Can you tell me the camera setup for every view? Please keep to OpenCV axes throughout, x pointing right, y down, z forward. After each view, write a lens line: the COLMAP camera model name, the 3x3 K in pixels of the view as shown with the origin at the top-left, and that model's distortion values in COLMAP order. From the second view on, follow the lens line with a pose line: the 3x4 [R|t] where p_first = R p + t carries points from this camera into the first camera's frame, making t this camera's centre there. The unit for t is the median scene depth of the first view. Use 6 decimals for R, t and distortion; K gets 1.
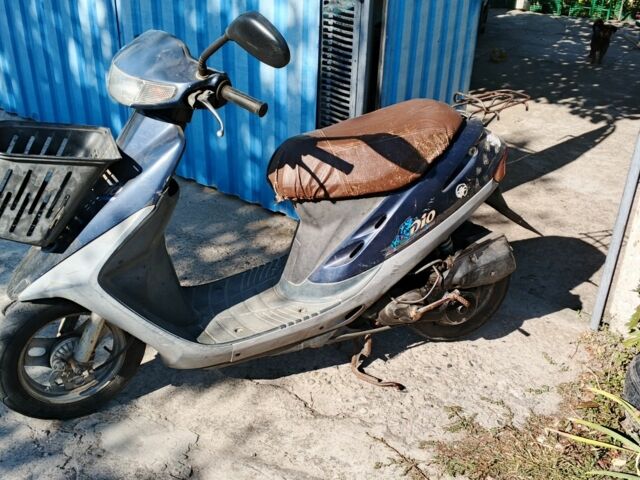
lens RADIAL K [[665.9, 0, 320.0], [0, 665.9, 240.0], [0, 0, 1]] dist [0.271209, -0.757601]
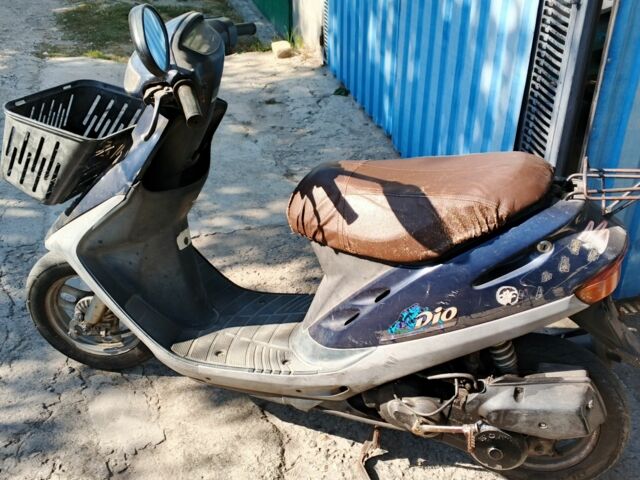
lens RADIAL K [[665.9, 0, 320.0], [0, 665.9, 240.0], [0, 0, 1]] dist [0.271209, -0.757601]
pose [[0.774660, 0.308500, -0.552023, 0.434943], [-0.286725, 0.949395, 0.128208, -0.164405], [0.563640, 0.058961, 0.823913, 0.321059]]
